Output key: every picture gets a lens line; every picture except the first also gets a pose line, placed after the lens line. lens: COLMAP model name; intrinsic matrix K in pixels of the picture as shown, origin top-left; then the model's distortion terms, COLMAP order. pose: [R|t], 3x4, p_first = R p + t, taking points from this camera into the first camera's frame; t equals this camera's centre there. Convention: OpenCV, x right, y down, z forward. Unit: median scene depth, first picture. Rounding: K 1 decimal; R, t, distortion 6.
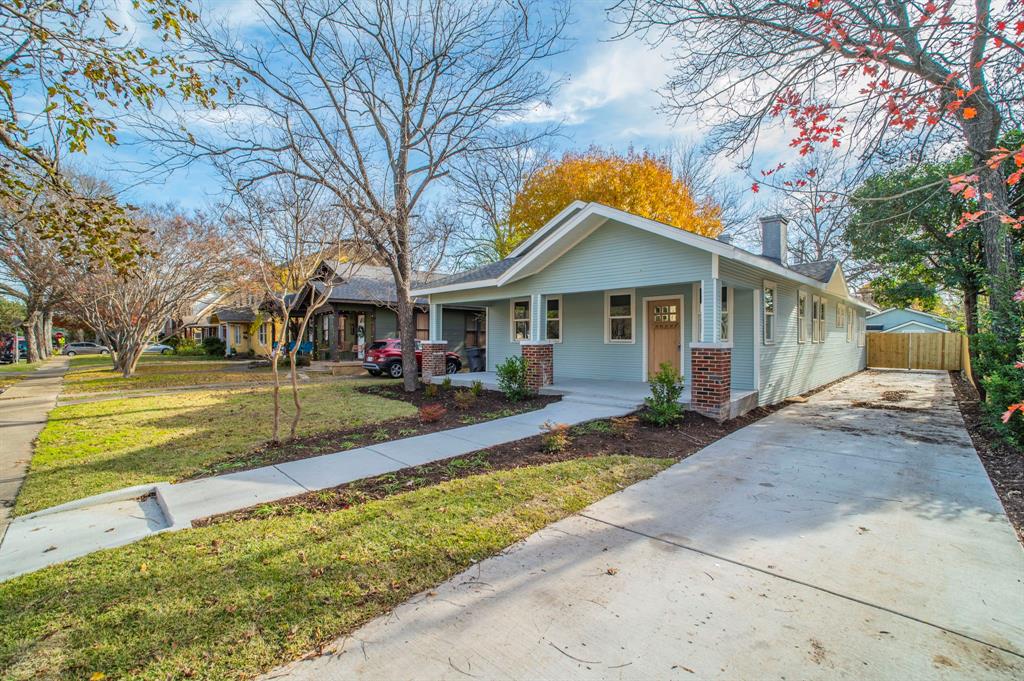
lens RADIAL K [[464.4, 0, 512.8], [0, 464.4, 333.3], [0, 0, 1]] dist [-0.099250, 0.042816]
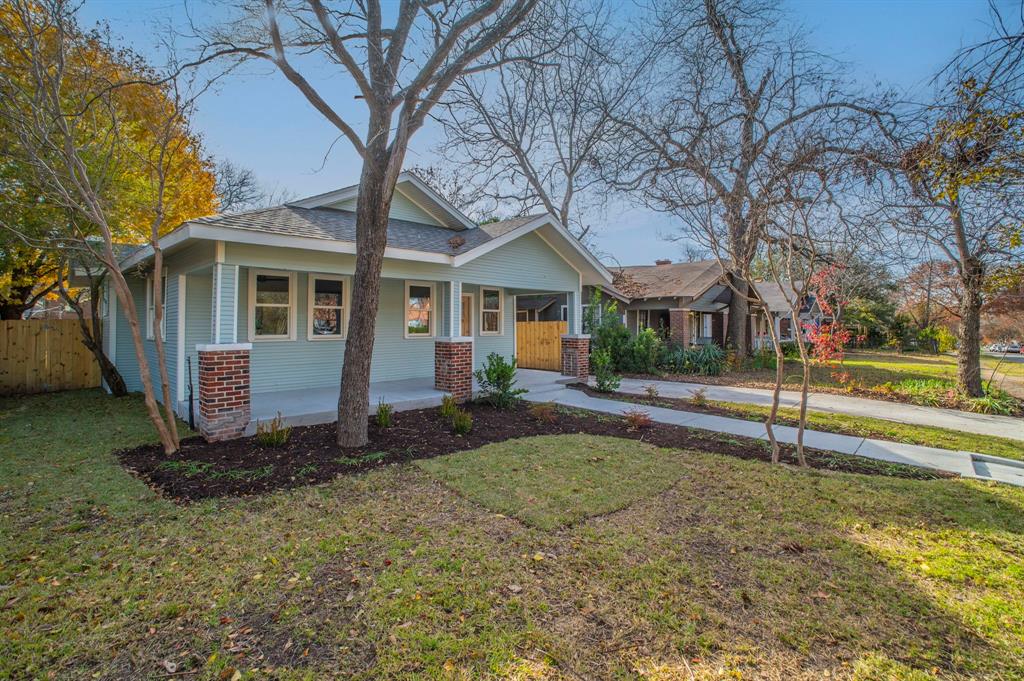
lens RADIAL K [[464.4, 0, 512.8], [0, 464.4, 333.3], [0, 0, 1]] dist [-0.099250, 0.042816]
pose [[-0.005476, -0.014770, 0.999876, -0.593364], [-0.007391, 0.999864, 0.014730, -0.001830], [-0.999958, -0.007309, -0.005585, 0.673268]]
